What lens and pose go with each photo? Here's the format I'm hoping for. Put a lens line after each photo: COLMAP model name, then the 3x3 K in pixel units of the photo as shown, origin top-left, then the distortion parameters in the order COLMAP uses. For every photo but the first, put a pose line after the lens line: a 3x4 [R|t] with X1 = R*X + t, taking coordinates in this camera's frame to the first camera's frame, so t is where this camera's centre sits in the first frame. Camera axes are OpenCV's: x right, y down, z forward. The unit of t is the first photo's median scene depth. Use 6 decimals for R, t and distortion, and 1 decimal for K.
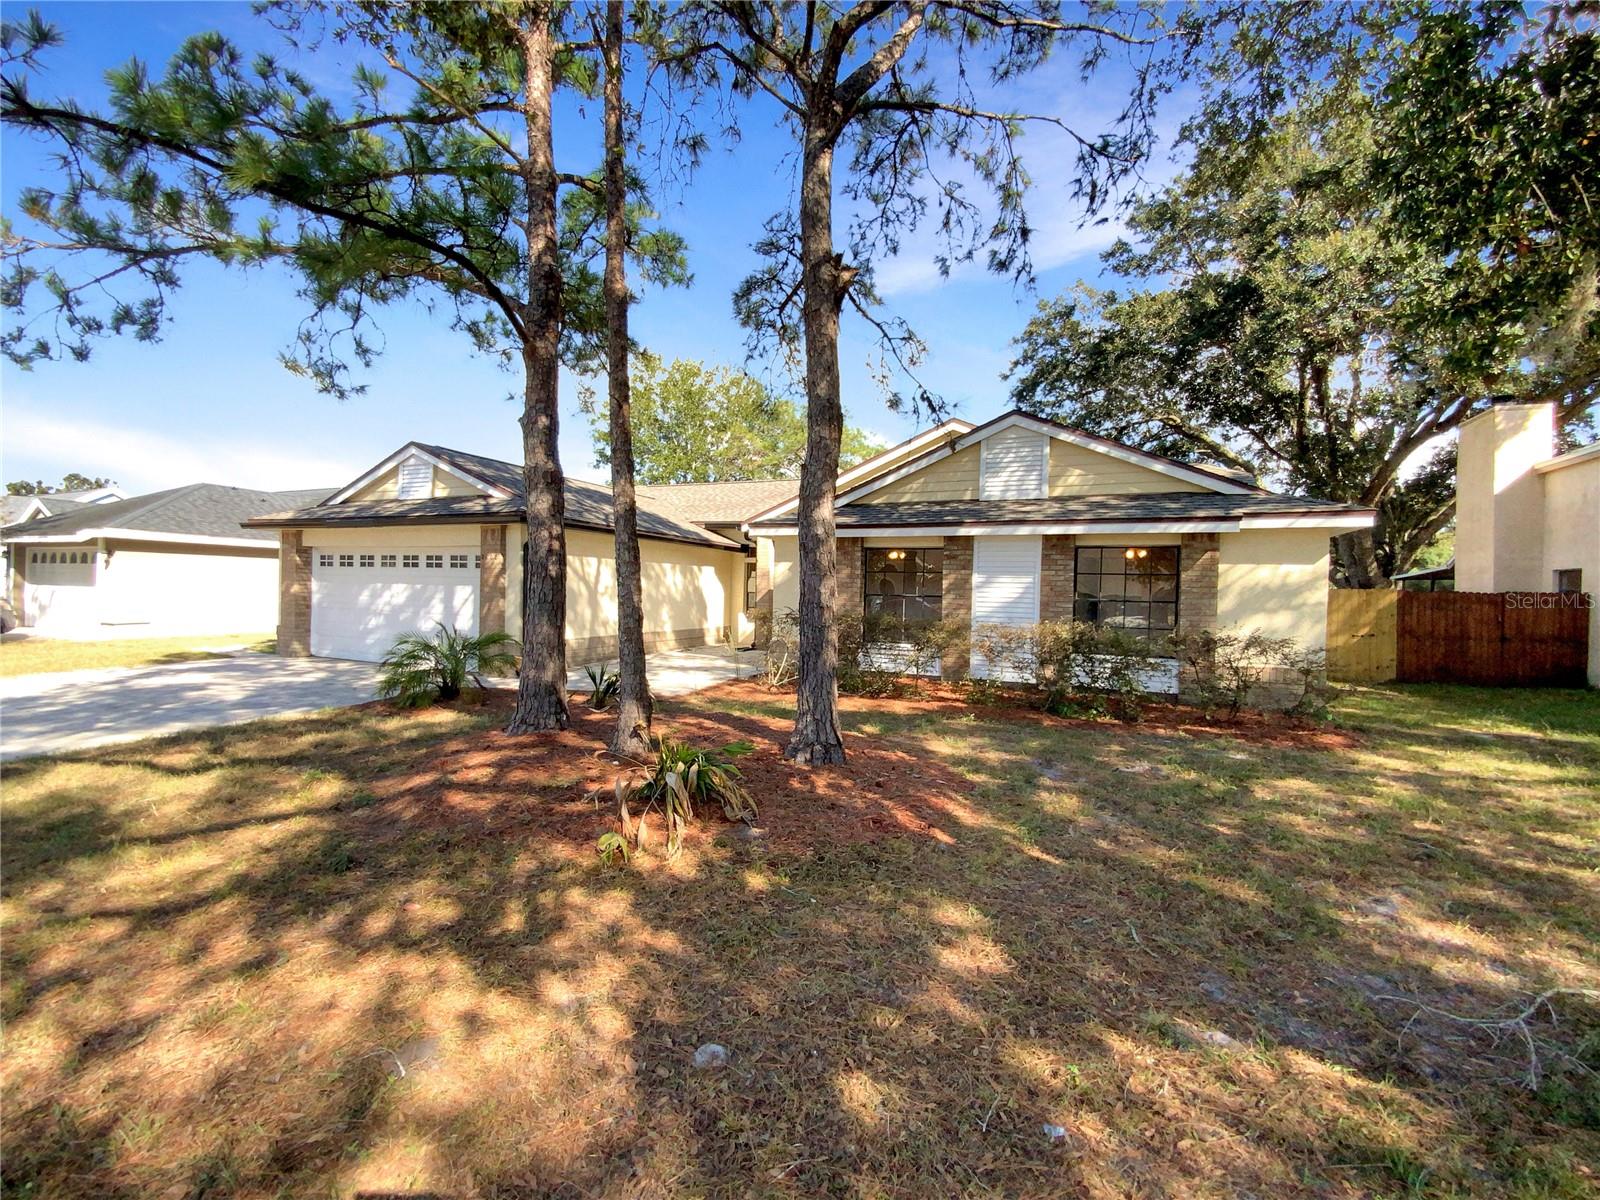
lens RADIAL K [[649.4, 0, 800.0], [0, 649.4, 600.0], [0, 0, 1]] dist [0.000380, 0.000033]
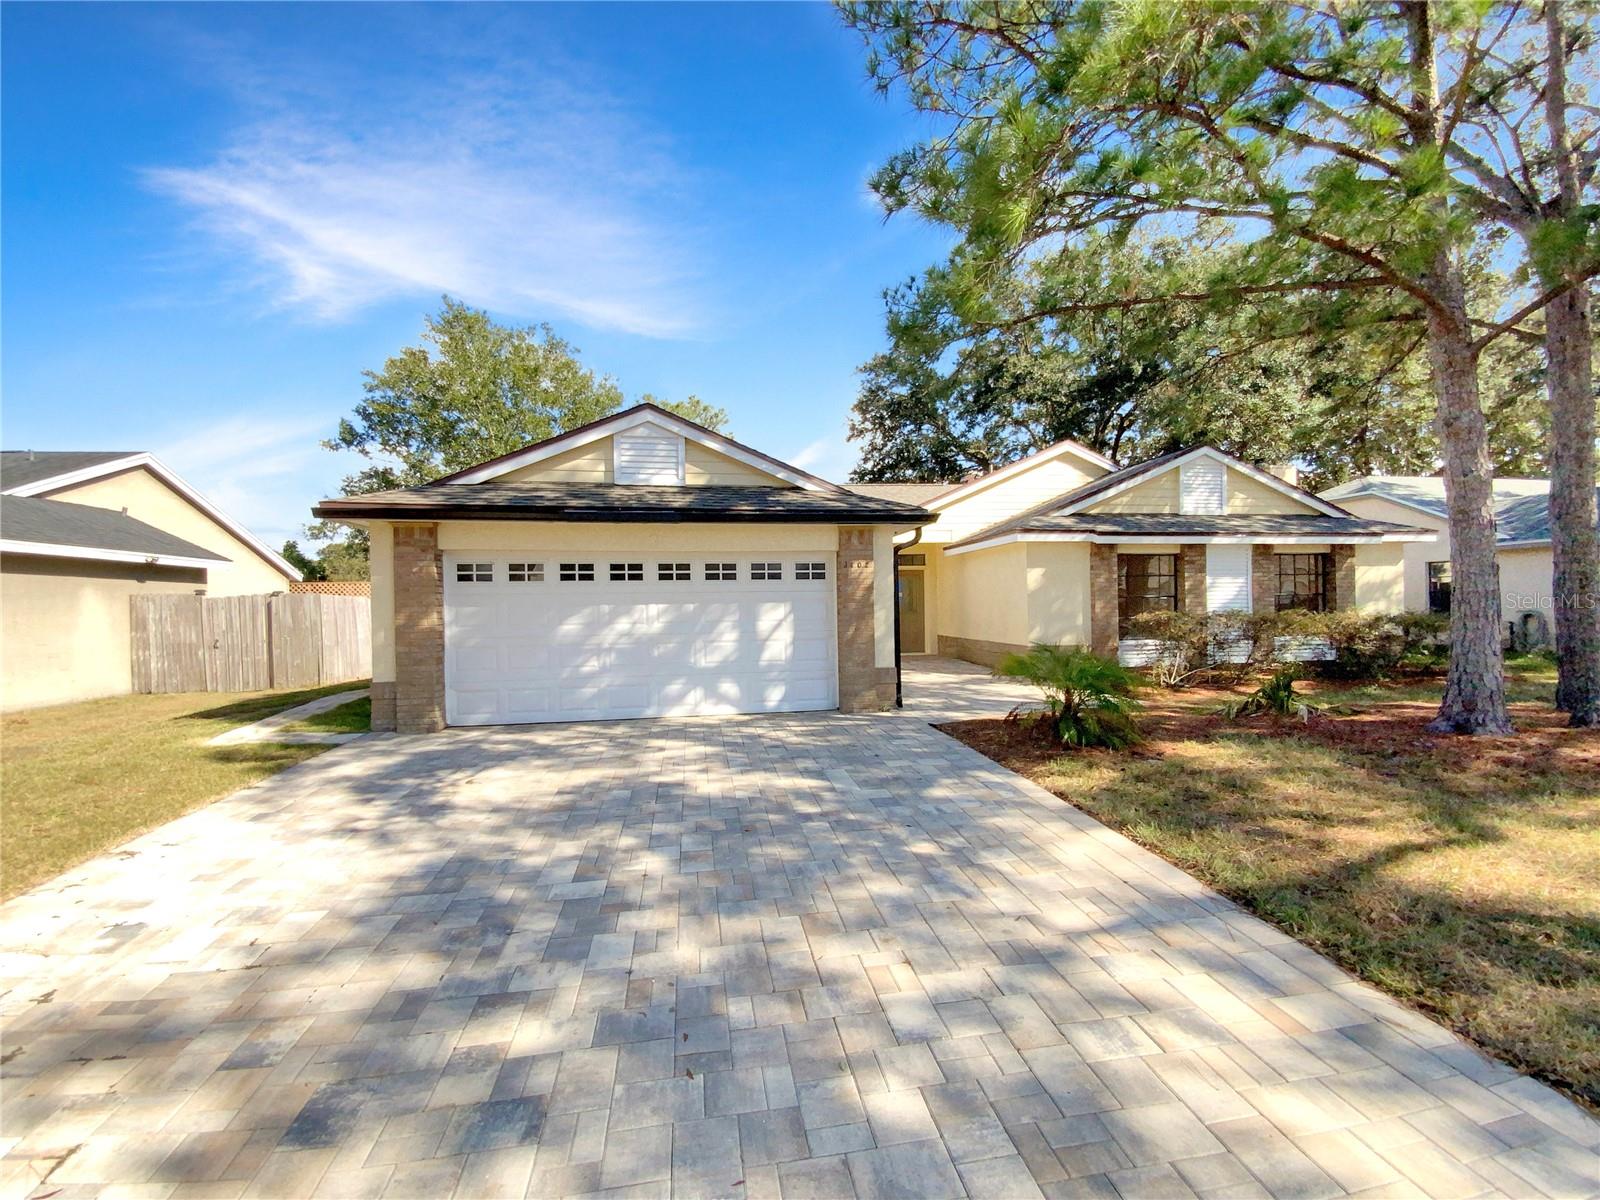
lens RADIAL K [[649.4, 0, 800.0], [0, 649.4, 600.0], [0, 0, 1]] dist [0.000380, 0.000033]
pose [[0.849373, -0.035519, 0.526596, -0.958293], [0.041121, 0.999154, 0.001066, -0.026559], [-0.526188, 0.020749, 0.850115, 0.354514]]
